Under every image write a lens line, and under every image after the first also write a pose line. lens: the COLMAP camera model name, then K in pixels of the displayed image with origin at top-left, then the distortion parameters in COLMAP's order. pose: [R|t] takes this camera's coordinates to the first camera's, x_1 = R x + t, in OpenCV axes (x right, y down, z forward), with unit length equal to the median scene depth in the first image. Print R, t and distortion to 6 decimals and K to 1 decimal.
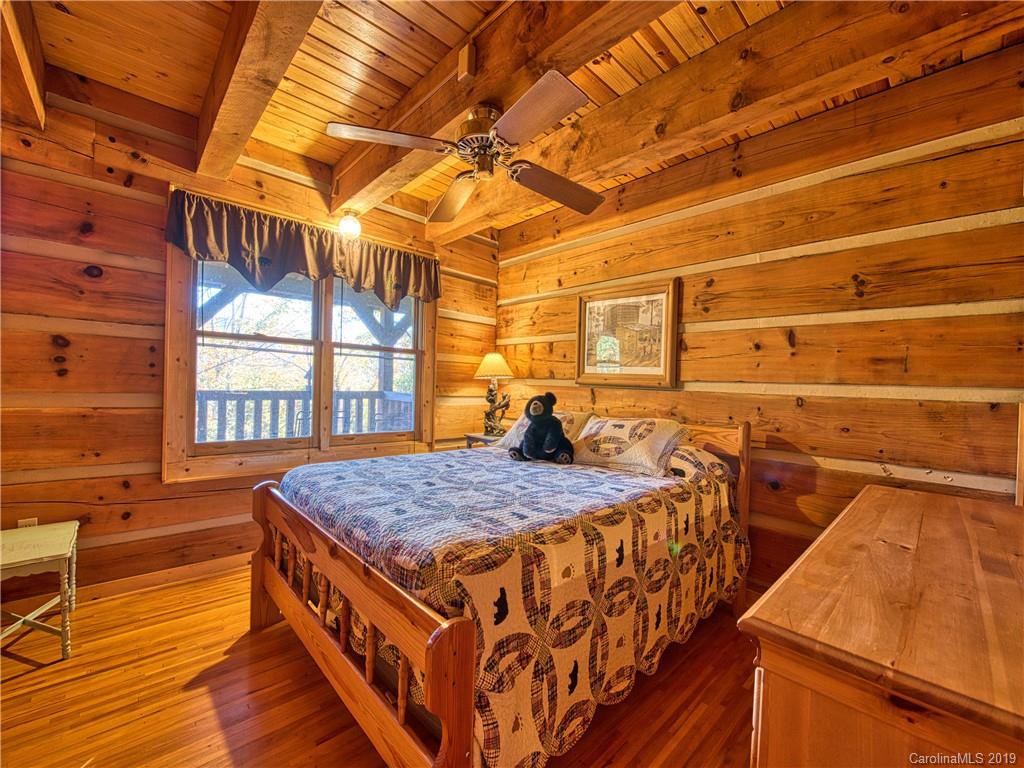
lens RADIAL K [[409.9, 0, 506.0], [0, 409.9, 383.8], [0, 0, 1]] dist [-0.019283, -0.000079]
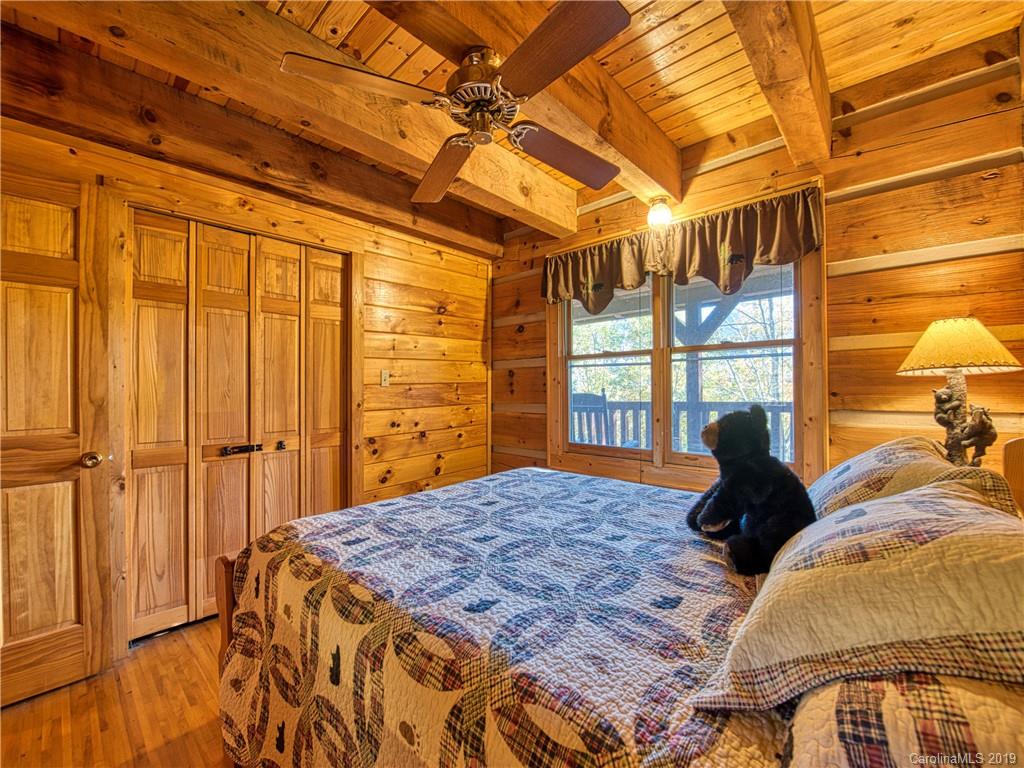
lens RADIAL K [[407.2, 0, 509.2], [0, 407.2, 386.5], [0, 0, 1]] dist [-0.013390, -0.003869]
pose [[0.102987, -0.038321, -0.993944, 0.489156], [0.020032, 0.999135, -0.036446, 0.010412], [0.994481, -0.016157, 0.103666, 0.632288]]
